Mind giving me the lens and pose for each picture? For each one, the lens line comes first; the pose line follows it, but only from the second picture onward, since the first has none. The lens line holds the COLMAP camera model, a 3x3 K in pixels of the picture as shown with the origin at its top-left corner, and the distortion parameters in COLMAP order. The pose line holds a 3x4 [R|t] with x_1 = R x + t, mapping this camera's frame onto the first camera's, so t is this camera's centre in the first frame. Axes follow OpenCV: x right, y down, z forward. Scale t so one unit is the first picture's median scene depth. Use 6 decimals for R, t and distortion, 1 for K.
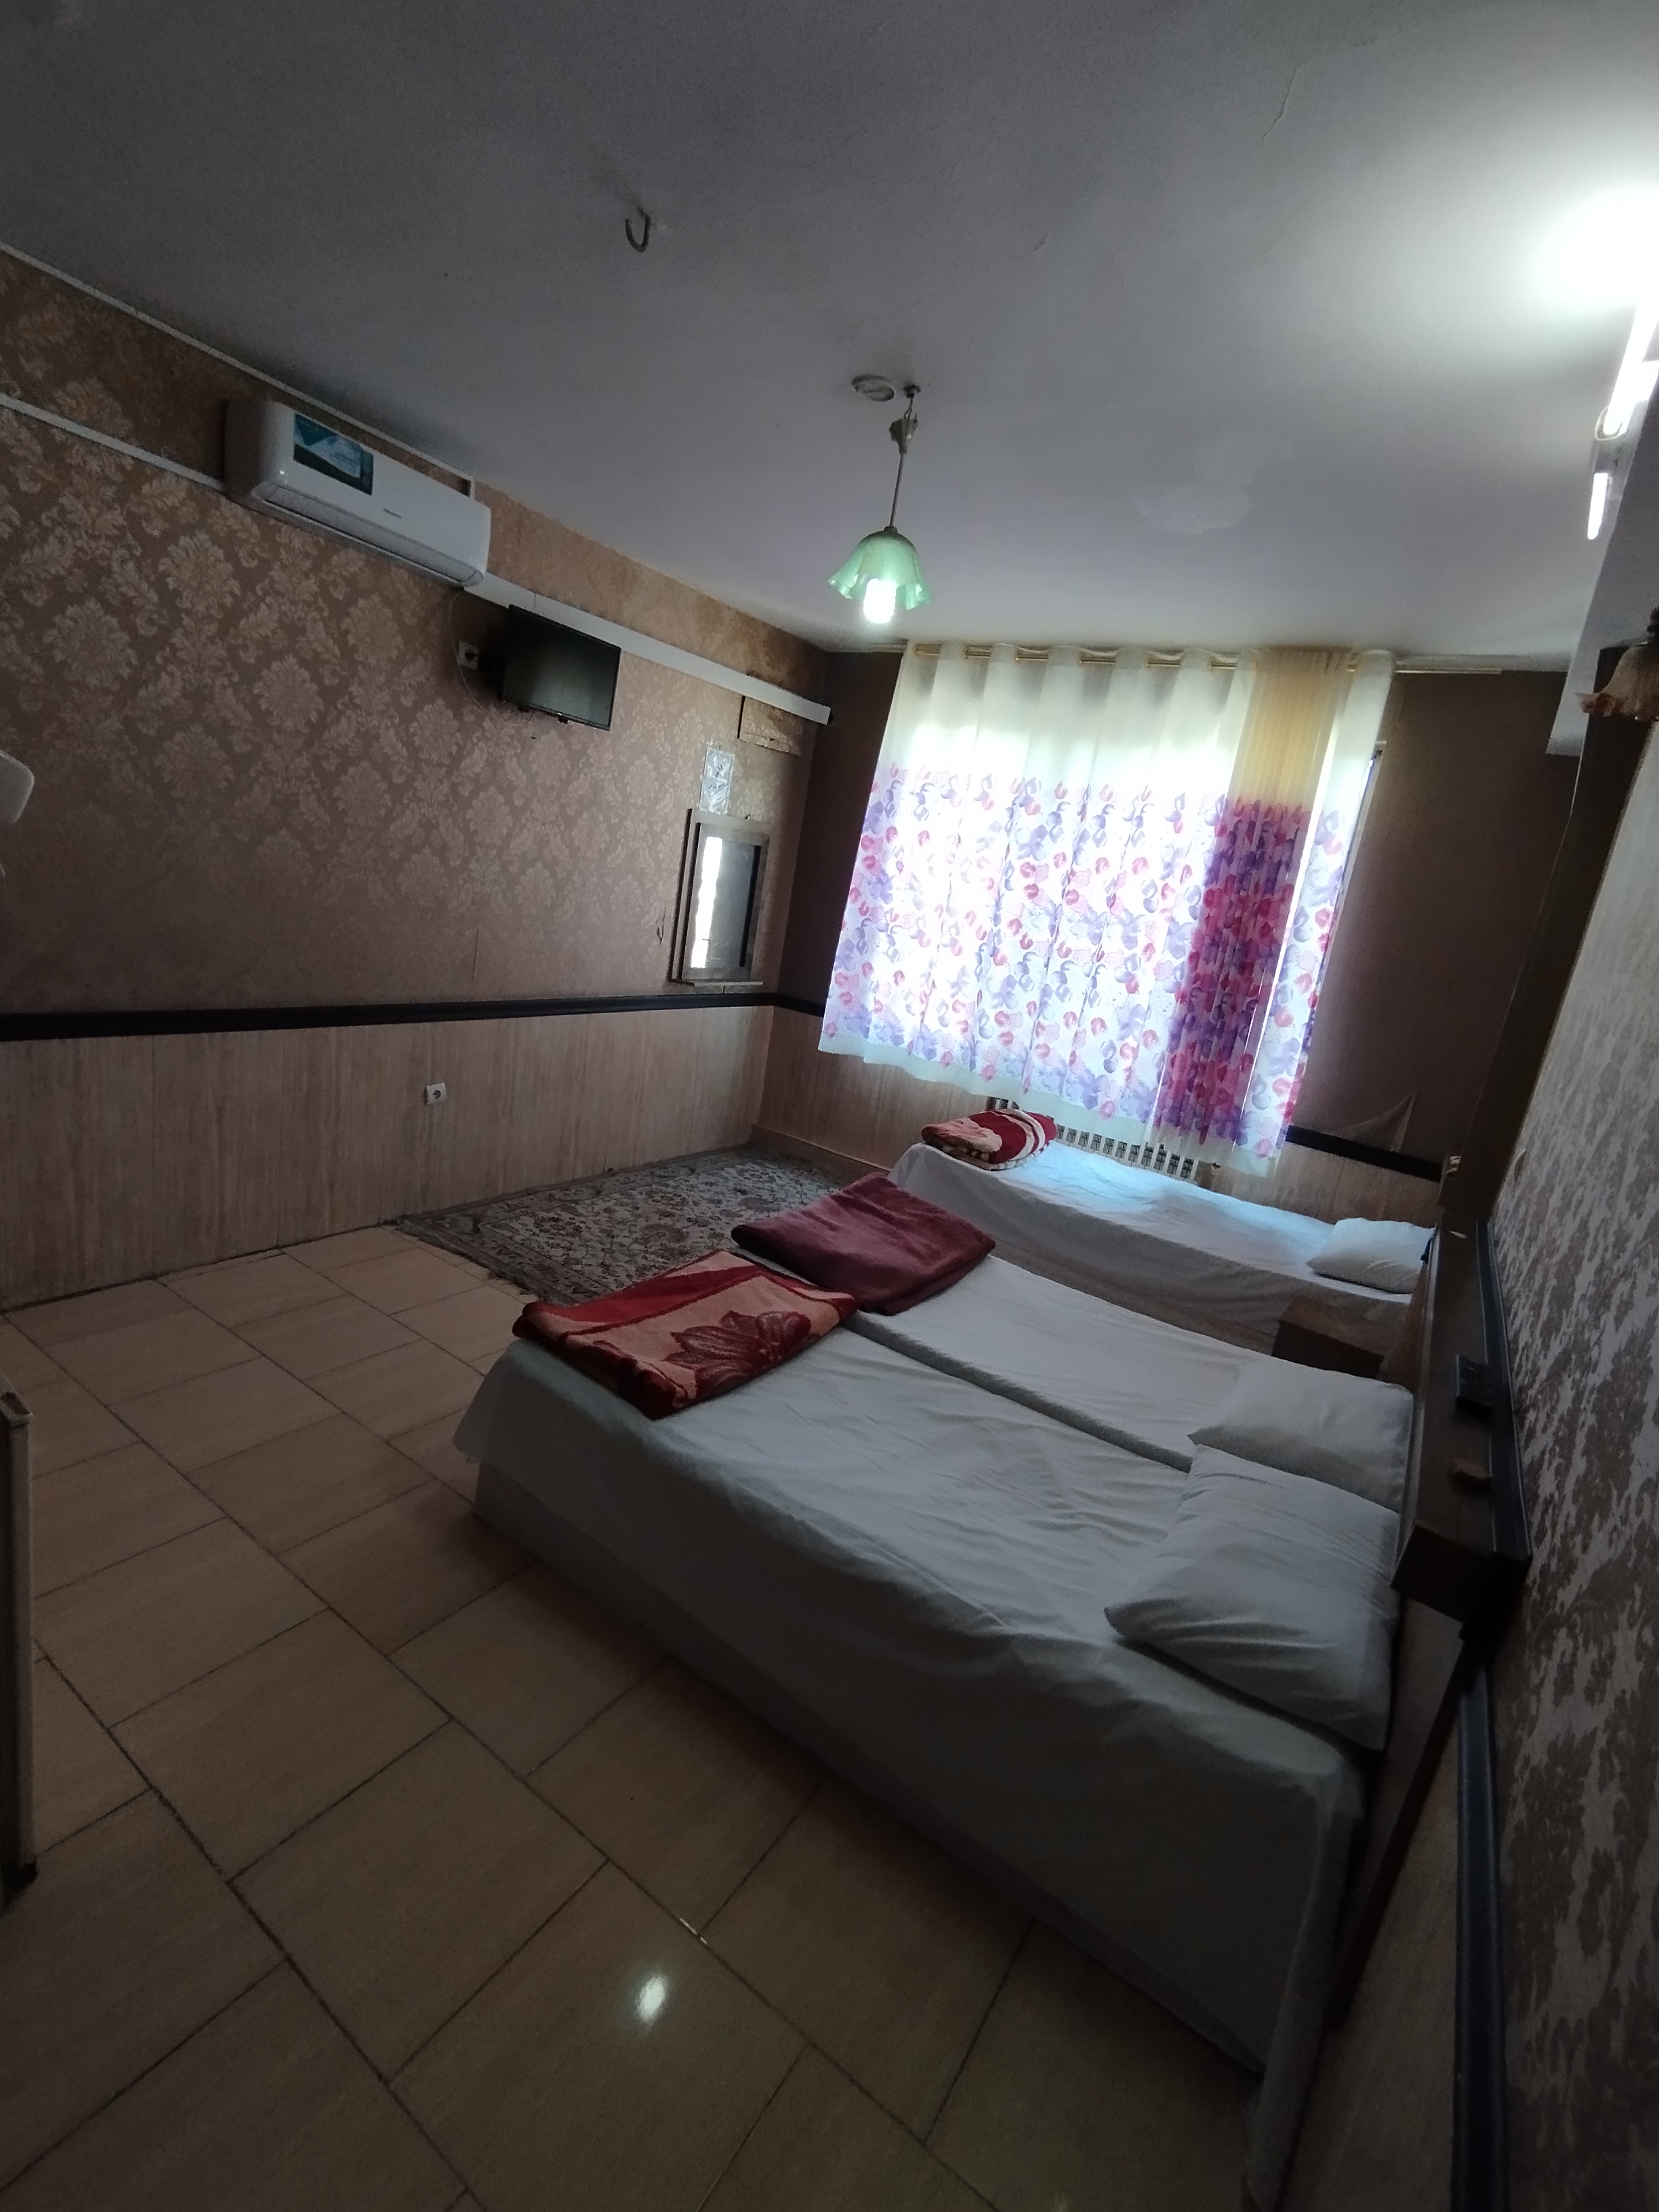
lens RADIAL K [[991.5, 0, 830.6], [0, 991.5, 1103.3], [0, 0, 1]] dist [-0.000391, -0.000237]
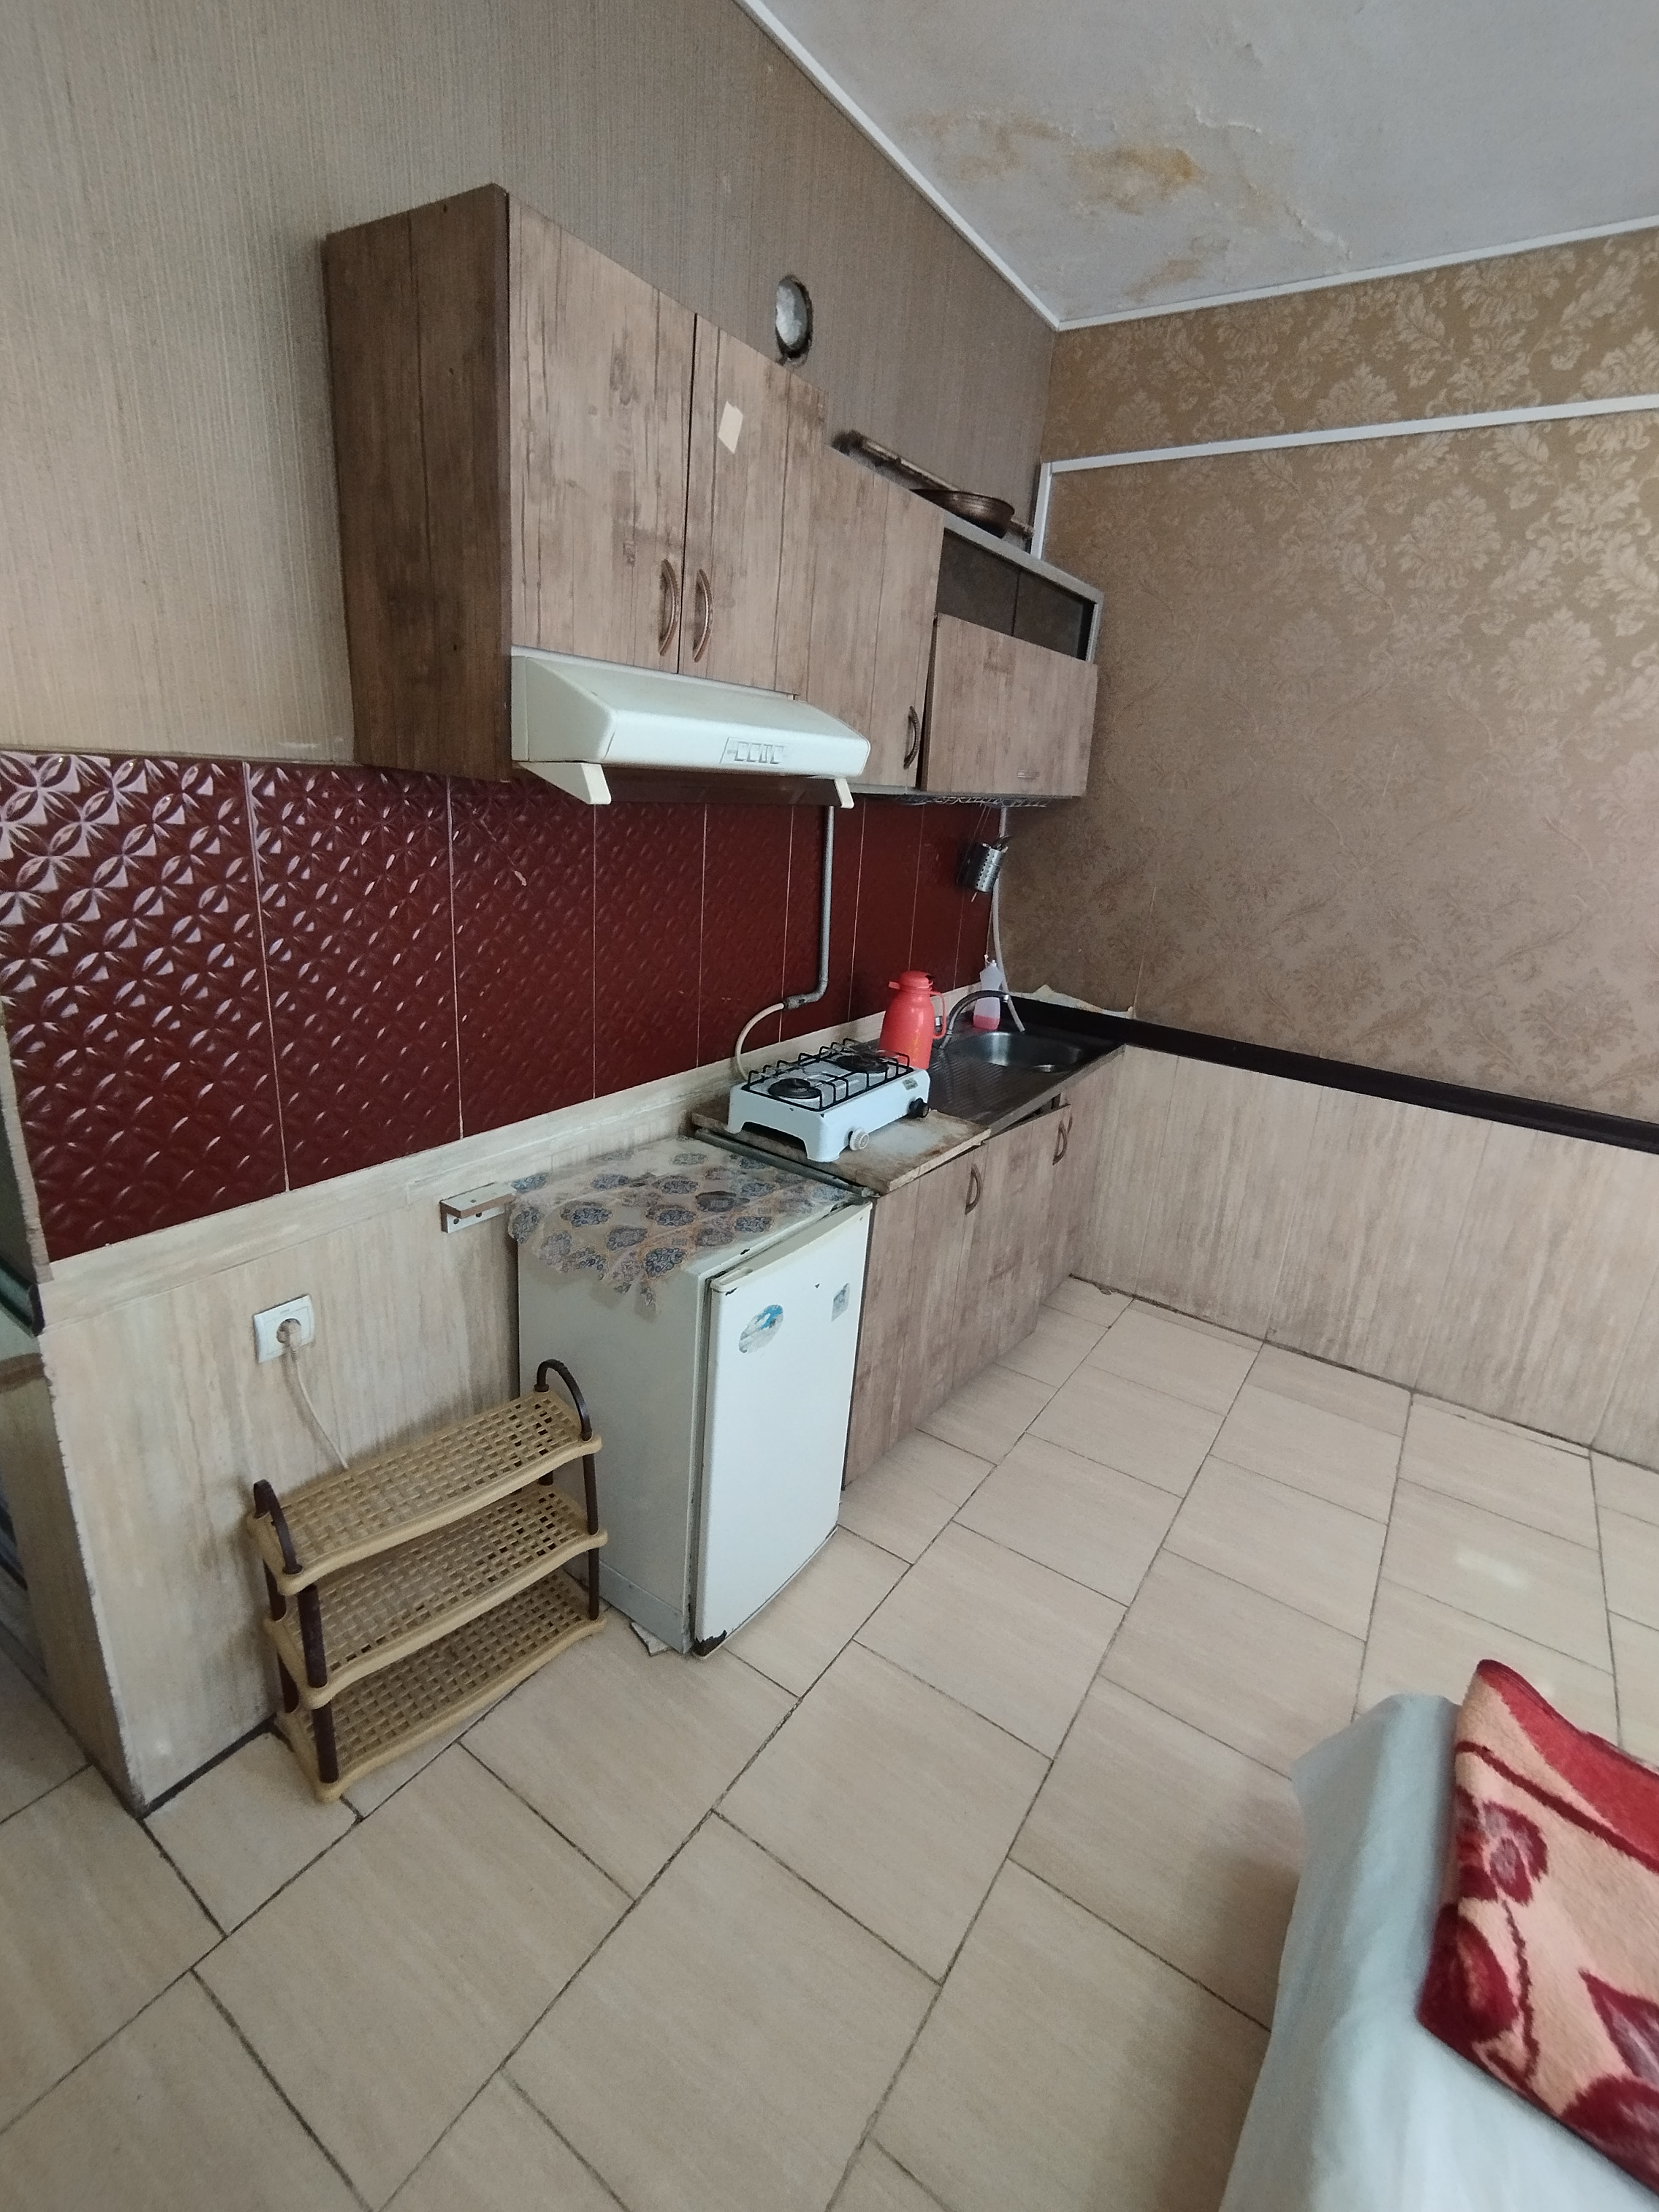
lens RADIAL K [[991.5, 0, 831.6], [0, 991.5, 1102.0], [0, 0, 1]] dist [-0.000391, -0.000237]
pose [[-0.003759, 0.157018, -0.987589, 0.153032], [-0.294276, 0.943691, 0.151158, -0.050390], [0.955713, 0.291192, 0.042659, 0.459445]]
